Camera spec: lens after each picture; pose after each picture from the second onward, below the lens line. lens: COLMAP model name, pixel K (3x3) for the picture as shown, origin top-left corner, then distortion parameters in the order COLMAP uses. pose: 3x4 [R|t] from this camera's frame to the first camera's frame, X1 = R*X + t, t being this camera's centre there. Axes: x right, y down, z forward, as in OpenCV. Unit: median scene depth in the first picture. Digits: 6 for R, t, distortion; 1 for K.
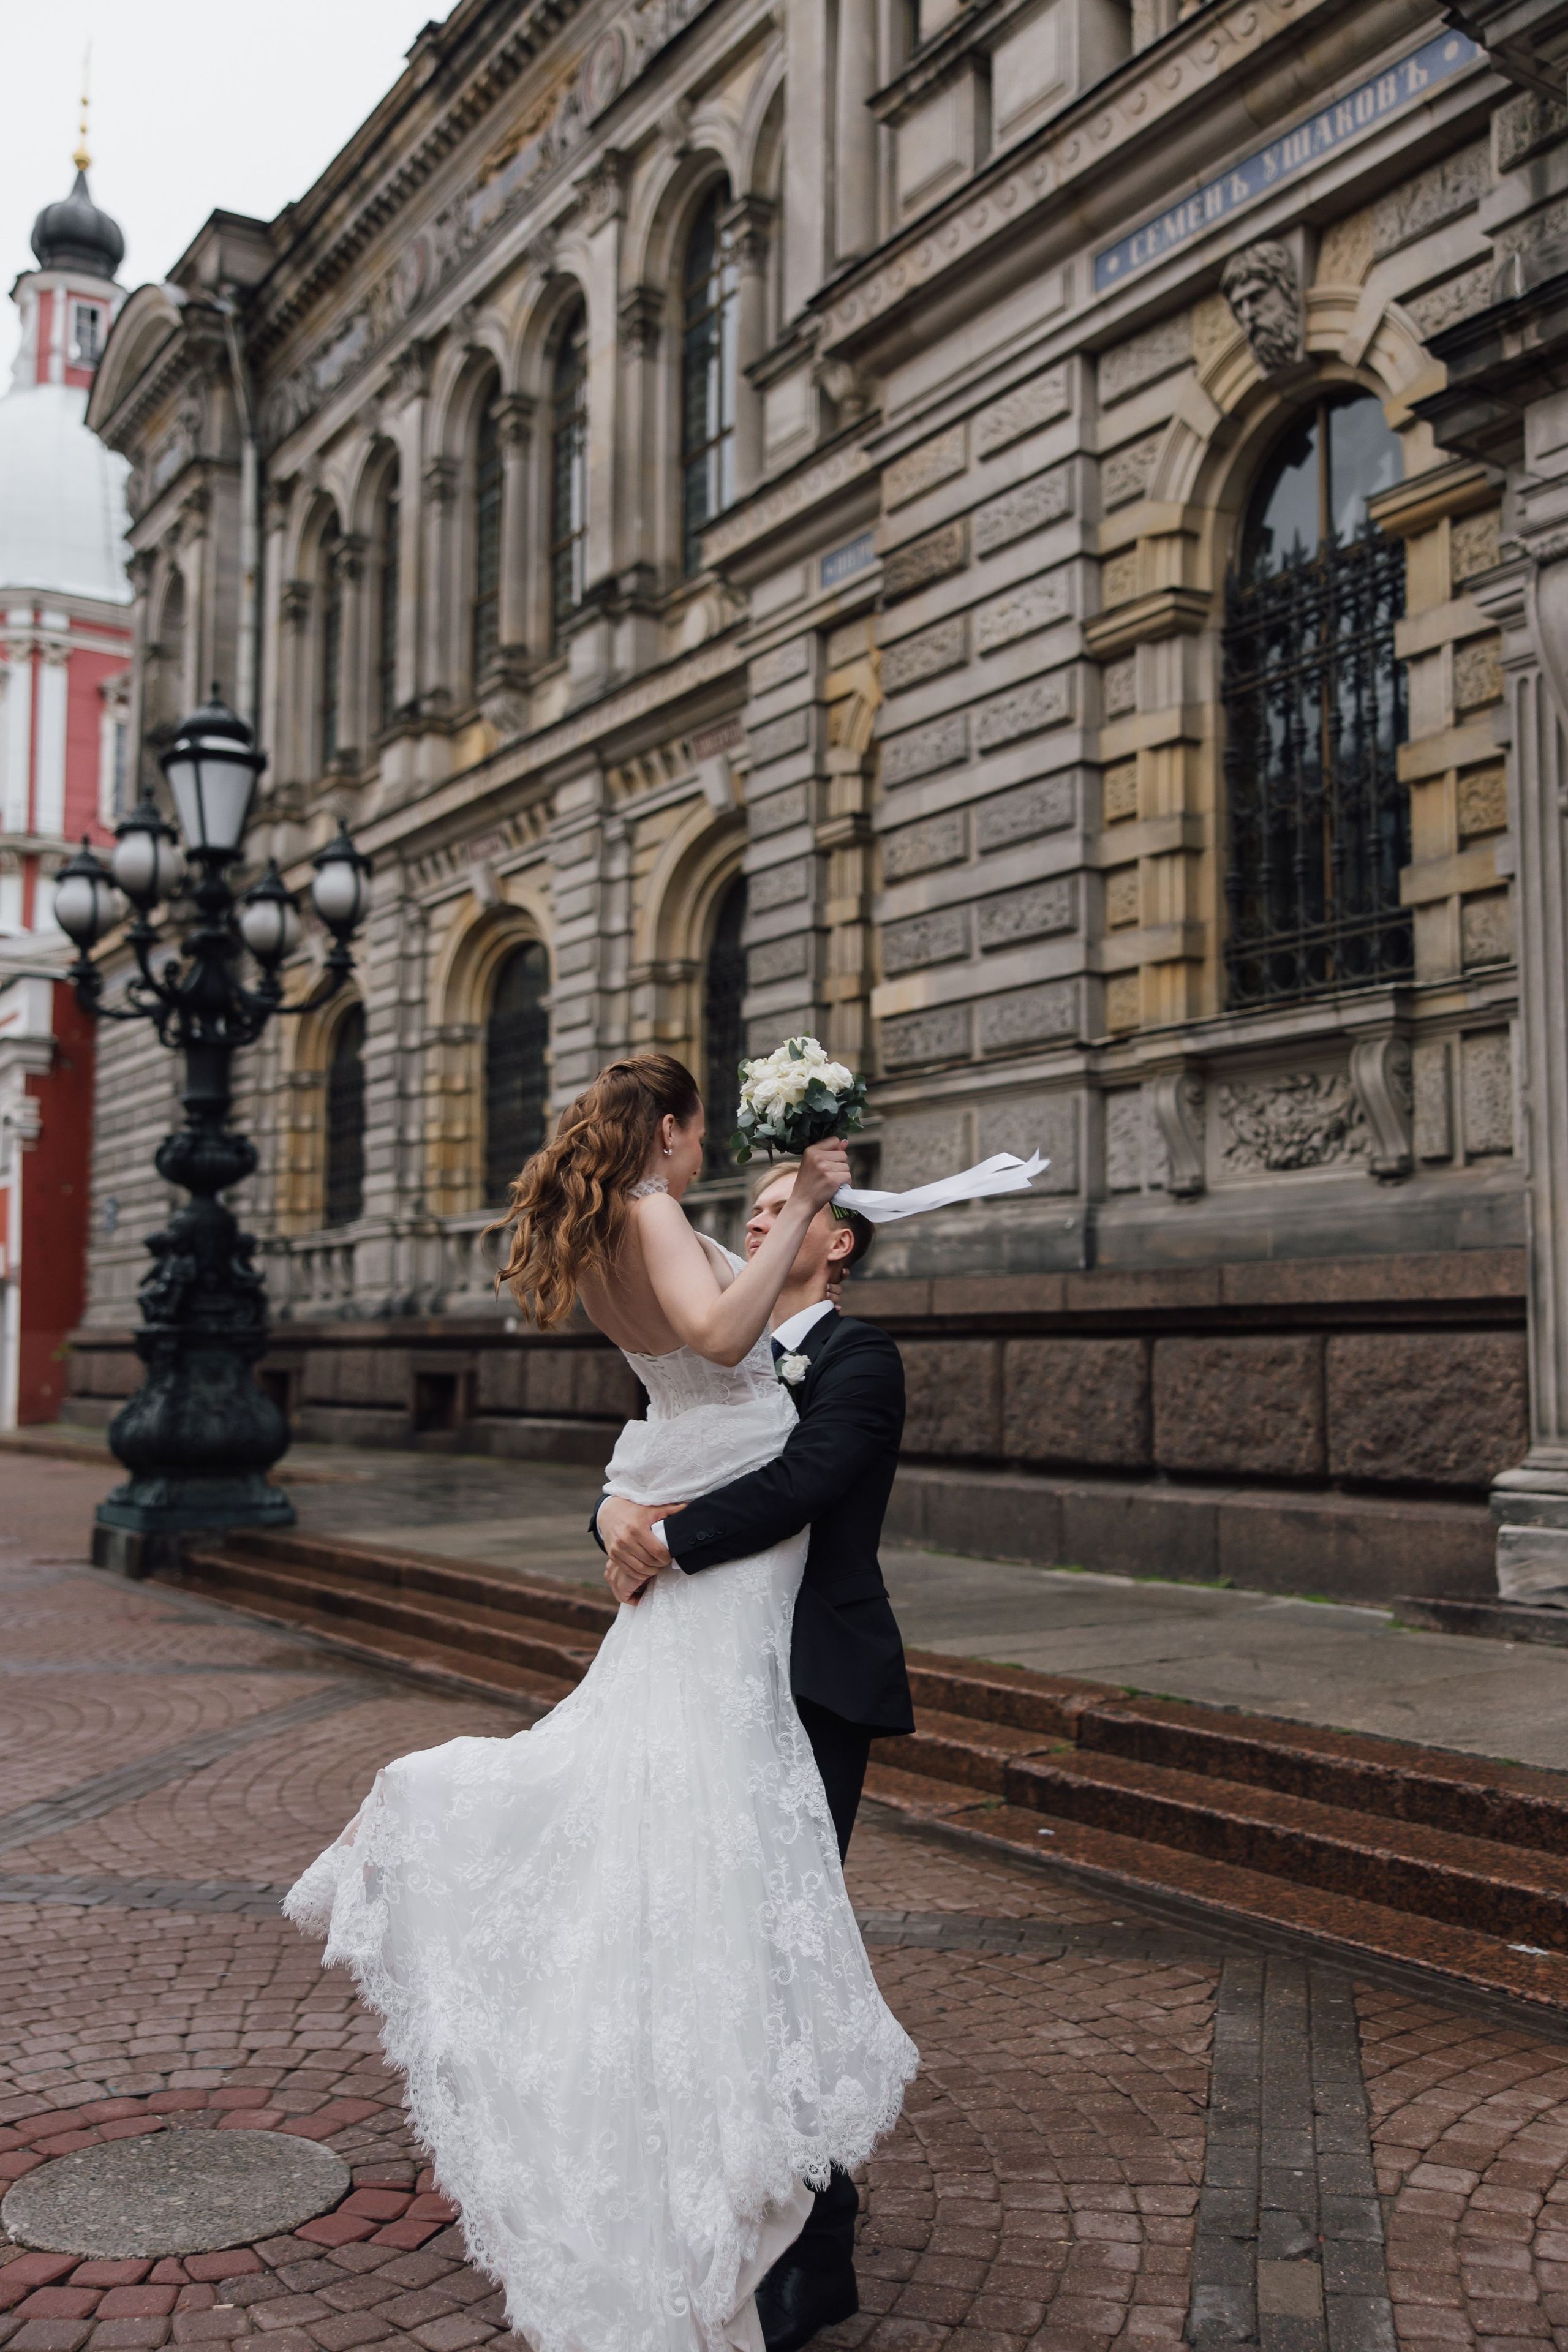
lens RADIAL K [[2197.1, 0, 760.9], [0, 2197.1, 1171.9], [0, 0, 1]] dist [0.013376, -0.011482]
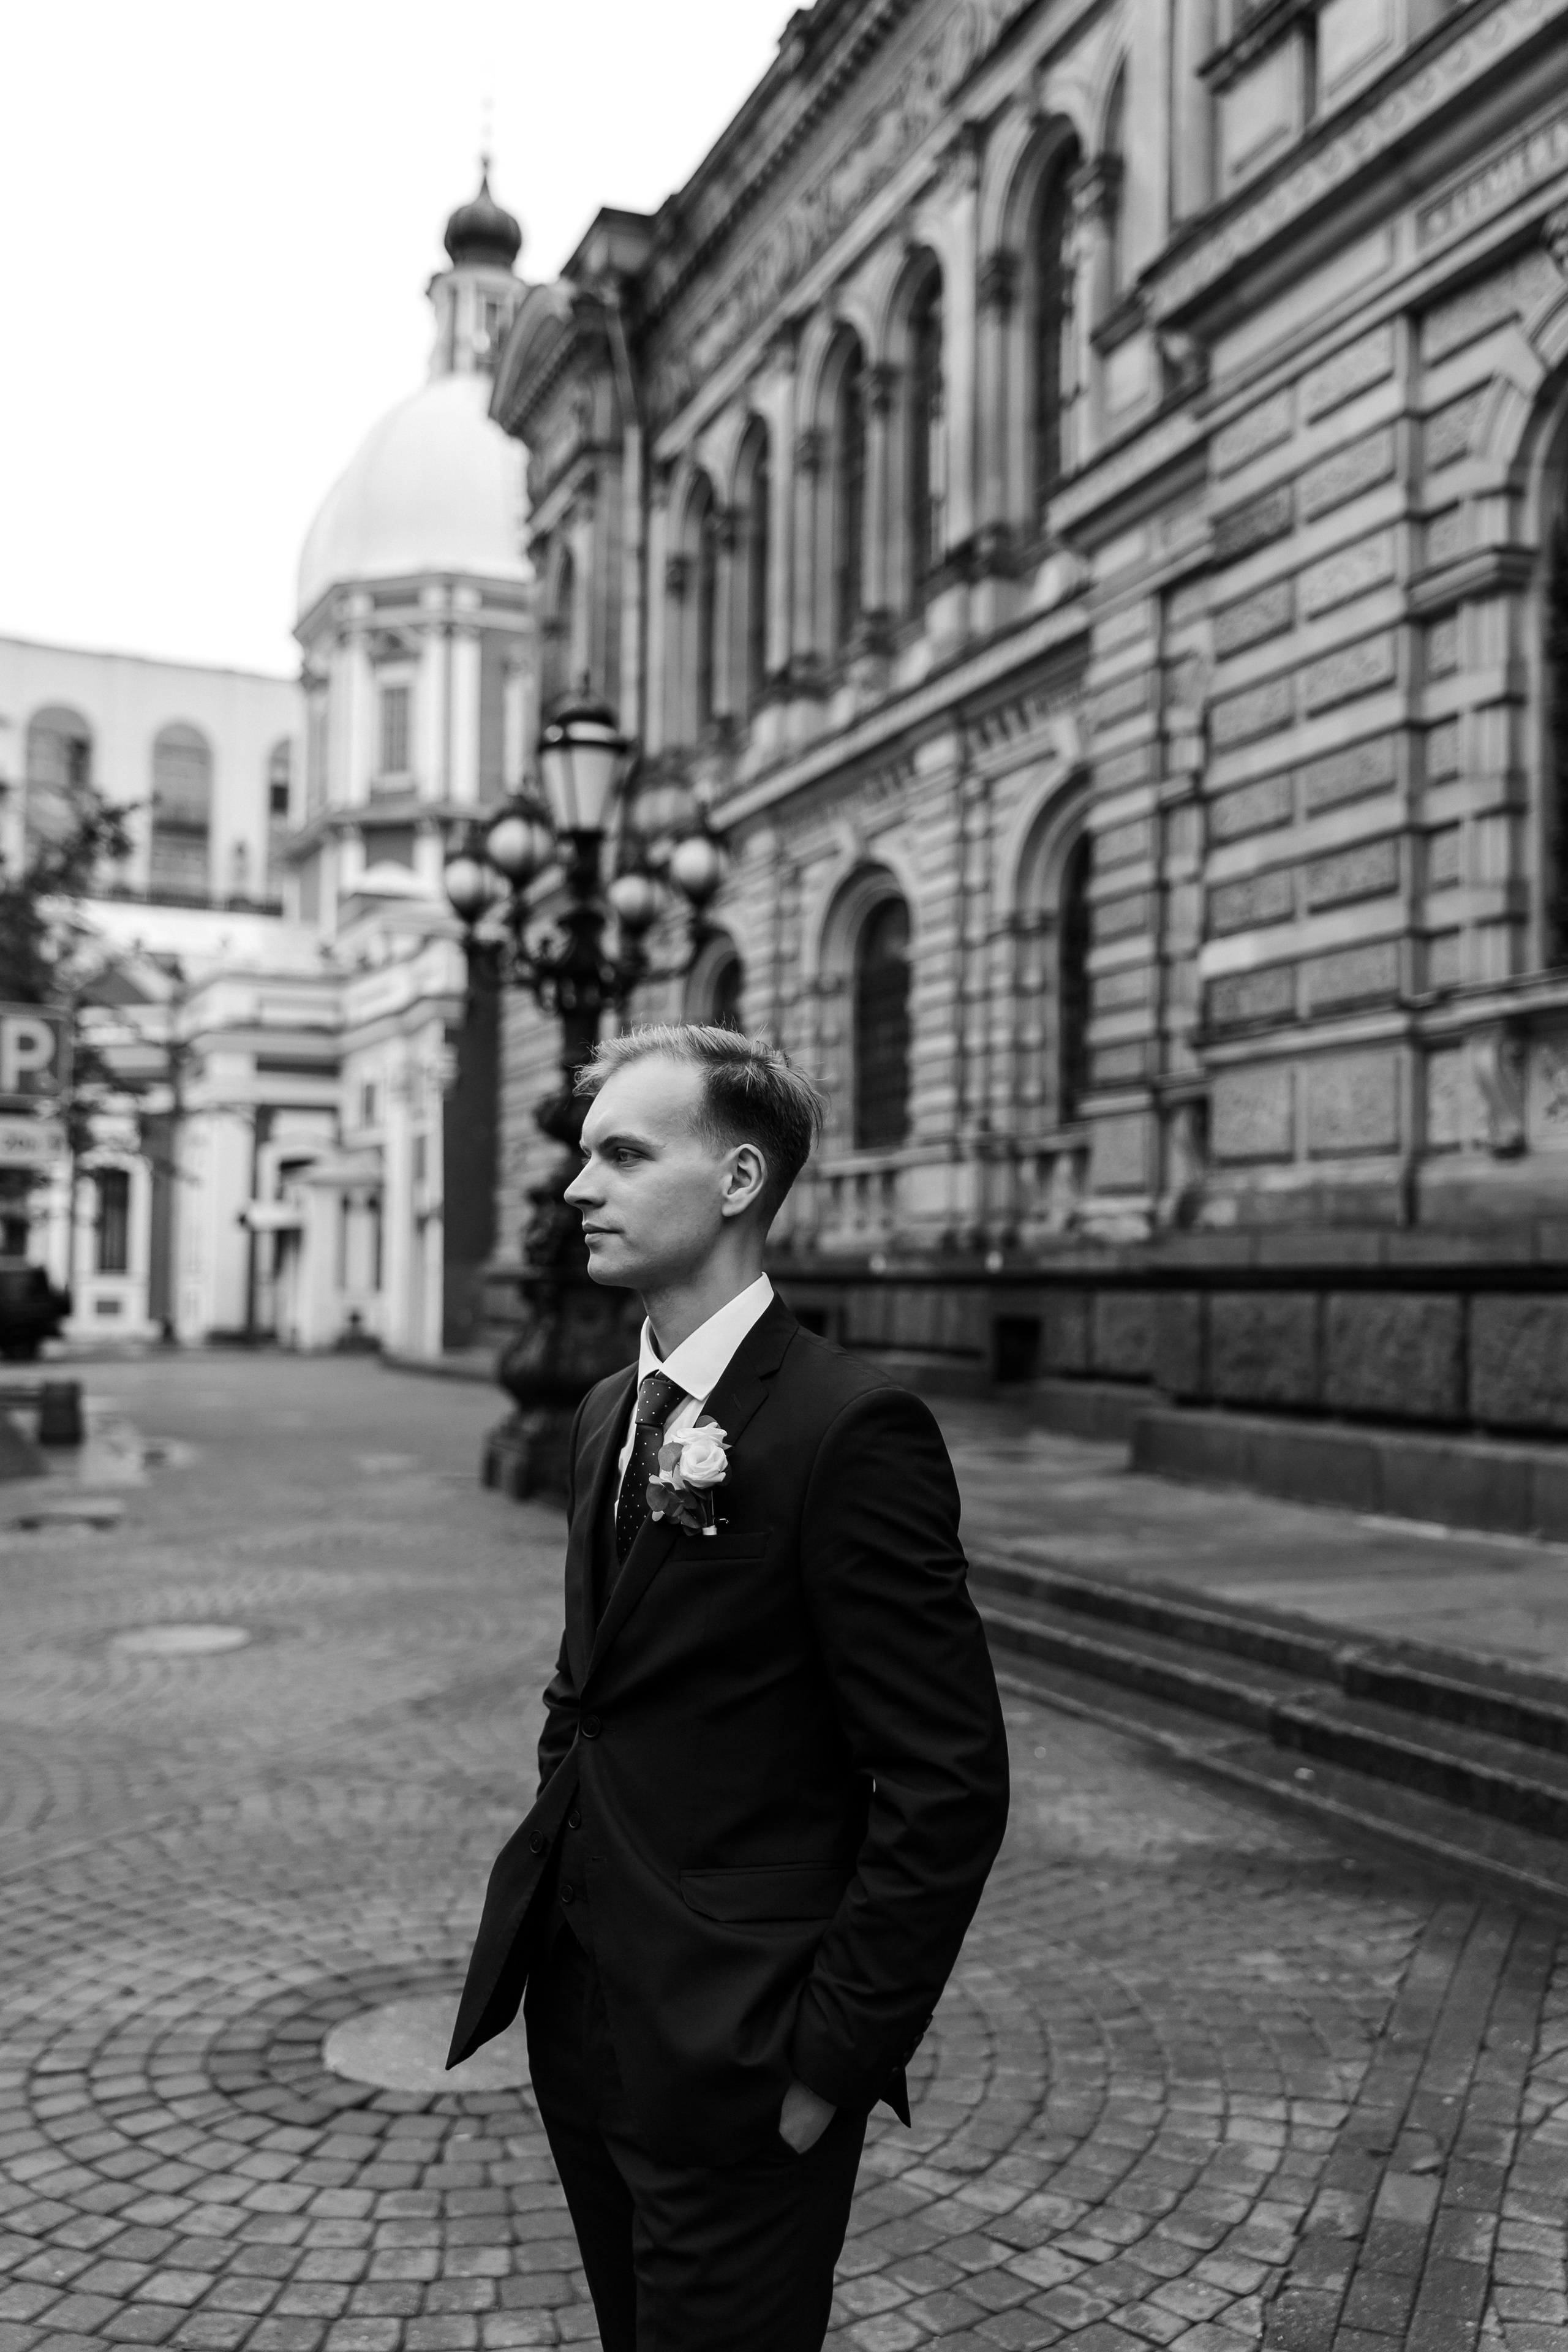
lens RADIAL K [[2153.2, 0, 752.9], [0, 2153.2, 1172.0], [0, 0, 1]] dist [-0.003959, -0.001391]
pose [[0.982380, -0.002872, -0.186871, 0.026655], [0.009015, 0.999446, 0.032033, -0.010674], [0.186676, -0.033153, 0.981862, -0.024046]]
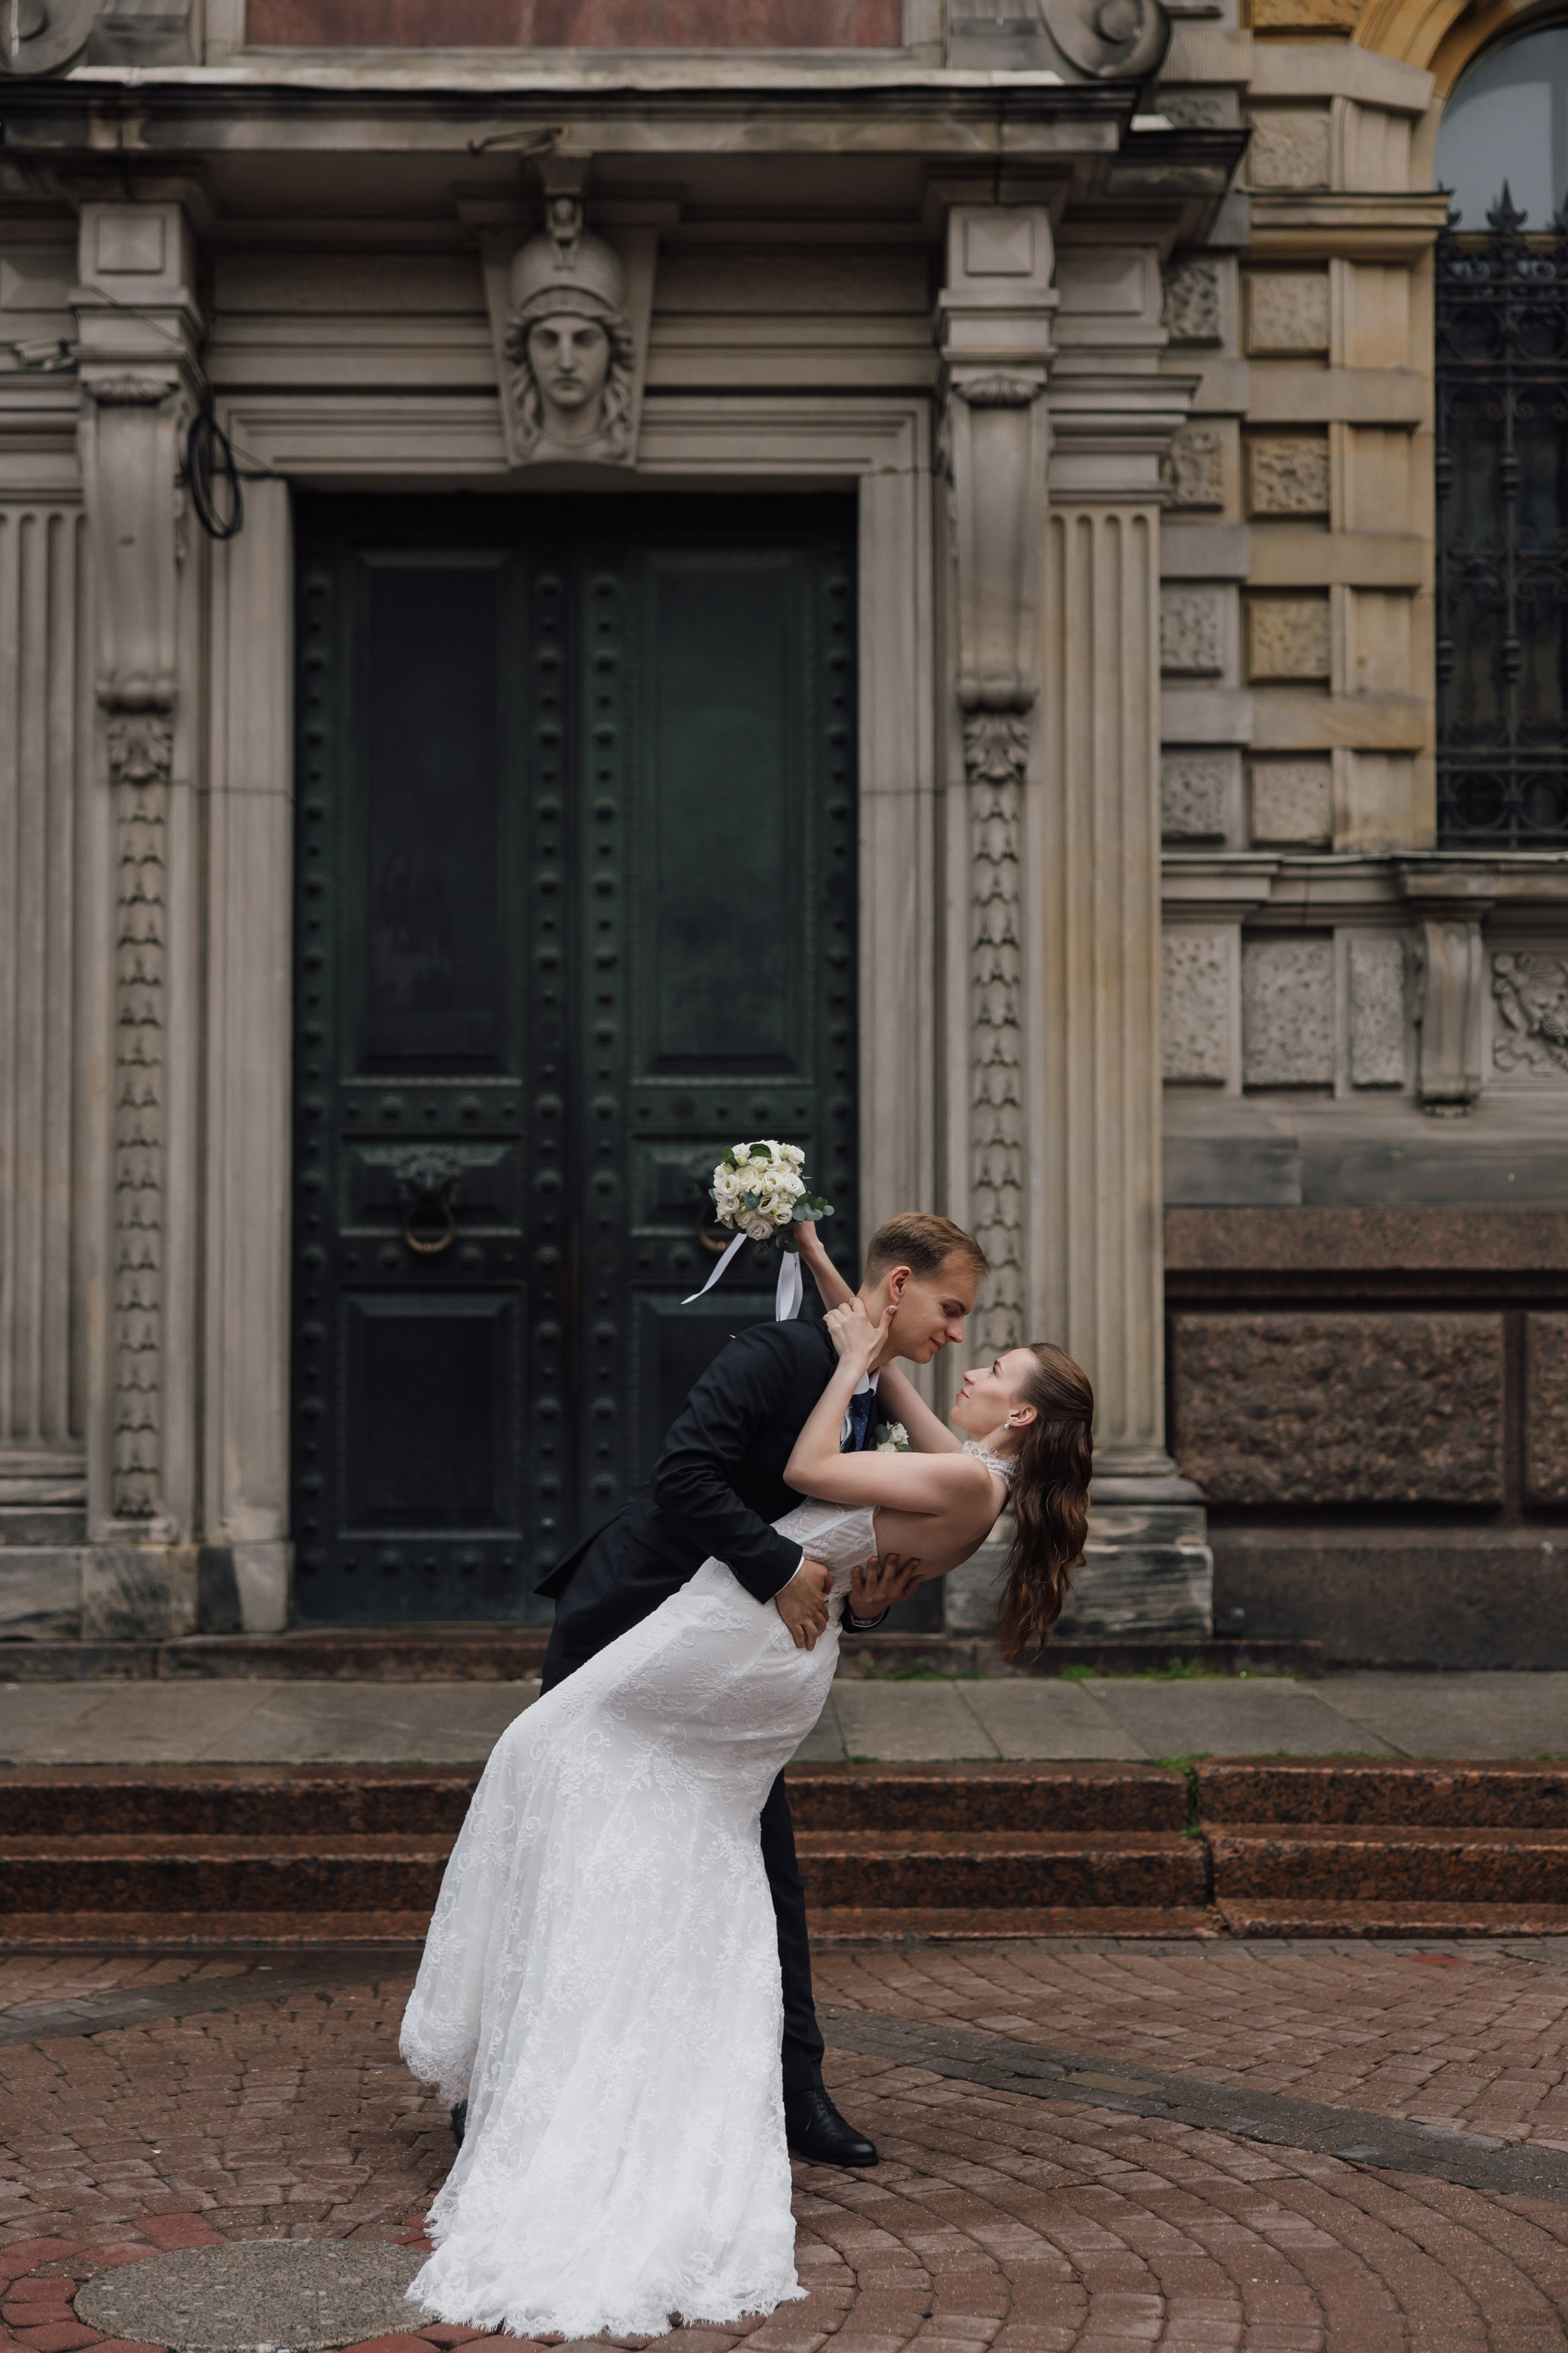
lens RADIAL K [[3441.8, 0, 729.7], [0, 3441.8, 1189.3], [0, 0, 1]] dist [0.028454, -0.036608]
pose [[0.535922, 0.042761, 0.843184, -0.334430], [-0.070345, 0.997505, -0.005877, 0.008081], [-0.841332, -0.056164, 0.537593, 0.039790]]
